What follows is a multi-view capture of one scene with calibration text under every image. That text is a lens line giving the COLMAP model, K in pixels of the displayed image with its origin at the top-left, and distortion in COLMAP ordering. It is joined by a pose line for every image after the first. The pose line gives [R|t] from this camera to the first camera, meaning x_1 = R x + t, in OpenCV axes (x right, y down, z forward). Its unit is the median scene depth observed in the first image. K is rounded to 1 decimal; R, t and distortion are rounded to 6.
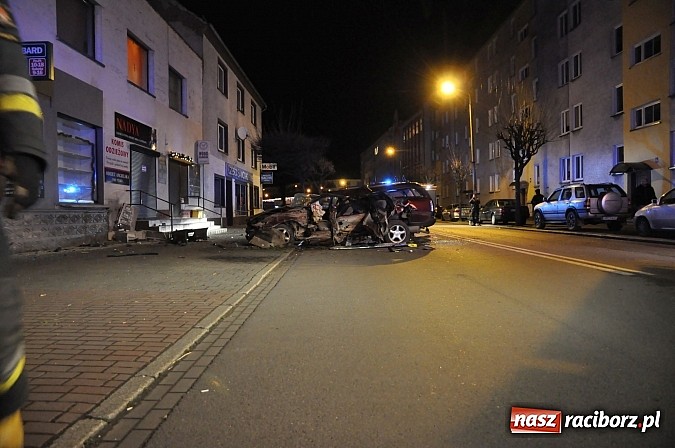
lens RADIAL K [[466.2, 0, 337.5], [0, 466.2, 224.0], [0, 0, 1]] dist [-0.114622, 0.083347]
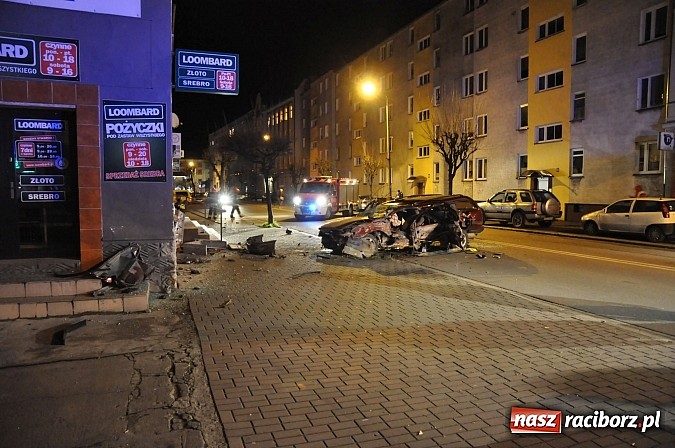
lens RADIAL K [[466.2, 0, 337.5], [0, 466.2, 224.0], [0, 0, 1]] dist [-0.114622, 0.083347]
pose [[0.934785, -0.011546, 0.355028, -0.516564], [-0.003473, 0.999127, 0.041636, -0.060984], [-0.355198, -0.040154, 0.933928, 0.013236]]
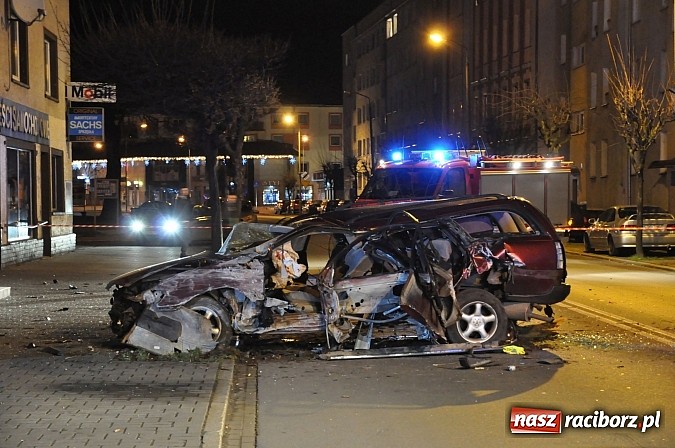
lens RADIAL K [[1442.7, 0, 337.5], [0, 1442.7, 224.0], [0, 0, 1]] dist [0.276398, 0.102749]
pose [[0.998627, 0.009898, 0.051441, -0.059493], [-0.009396, 0.999906, -0.009989, -0.047761], [-0.051535, 0.009492, 0.998626, -0.274251]]
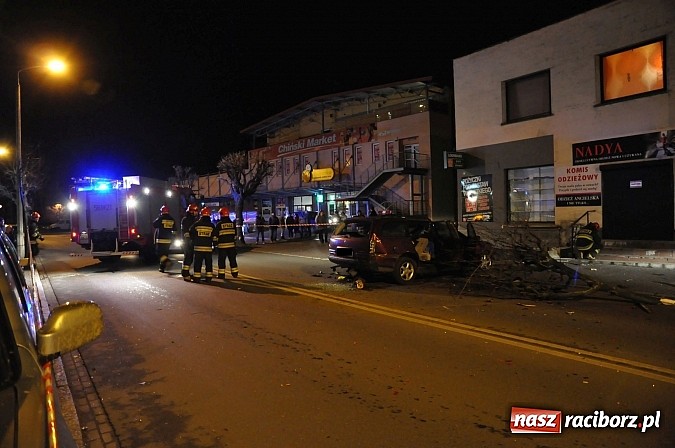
lens RADIAL K [[466.2, 0, 337.5], [0, 466.2, 224.0], [0, 0, 1]] dist [-0.114622, 0.083347]
pose [[-0.820577, 0.043432, -0.569883, 0.685292], [0.019447, 0.998653, 0.048109, -0.114139], [0.571205, 0.028395, -0.820316, 1.651393]]
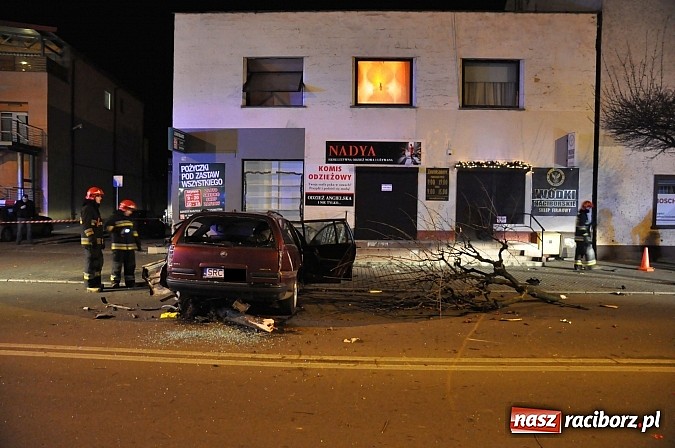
lens RADIAL K [[466.2, 0, 337.5], [0, 466.2, 224.0], [0, 0, 1]] dist [-0.114622, 0.083347]
pose [[-0.032362, 0.043607, -0.998524, 0.672179], [-0.040605, 0.998166, 0.044907, -0.099400], [0.998651, 0.041998, -0.030532, 1.097142]]
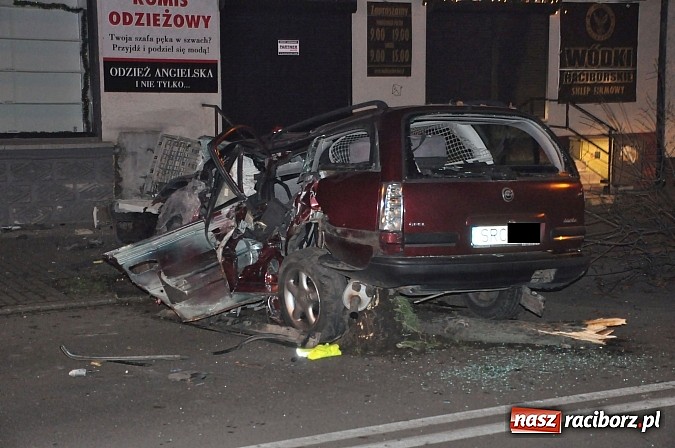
lens RADIAL K [[1172.6, 0, 337.5], [0, 1172.6, 224.0], [0, 0, 1]] dist [0.222387, -0.016114]
pose [[0.475301, 0.099172, -0.874216, 0.660383], [-0.019244, 0.994561, 0.102361, -0.084336], [0.879613, -0.031829, 0.474625, 0.615574]]
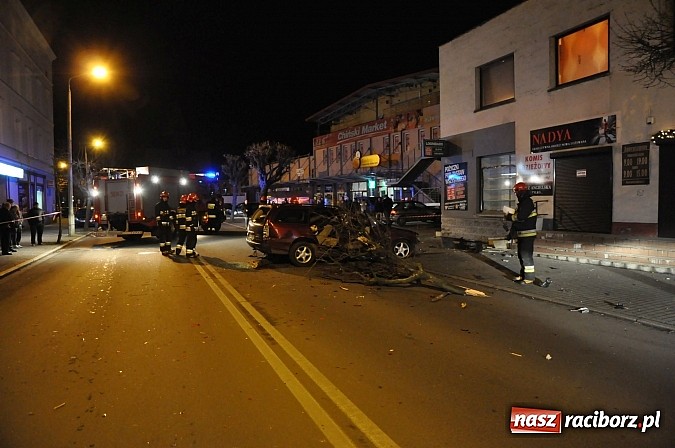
lens RADIAL K [[466.2, 0, 337.5], [0, 466.2, 224.0], [0, 0, 1]] dist [-0.114622, 0.083347]
pose [[-0.925826, 0.043784, -0.375405, 0.386252], [0.015891, 0.996898, 0.077079, -0.116780], [0.377616, 0.065396, -0.923650, 1.914907]]
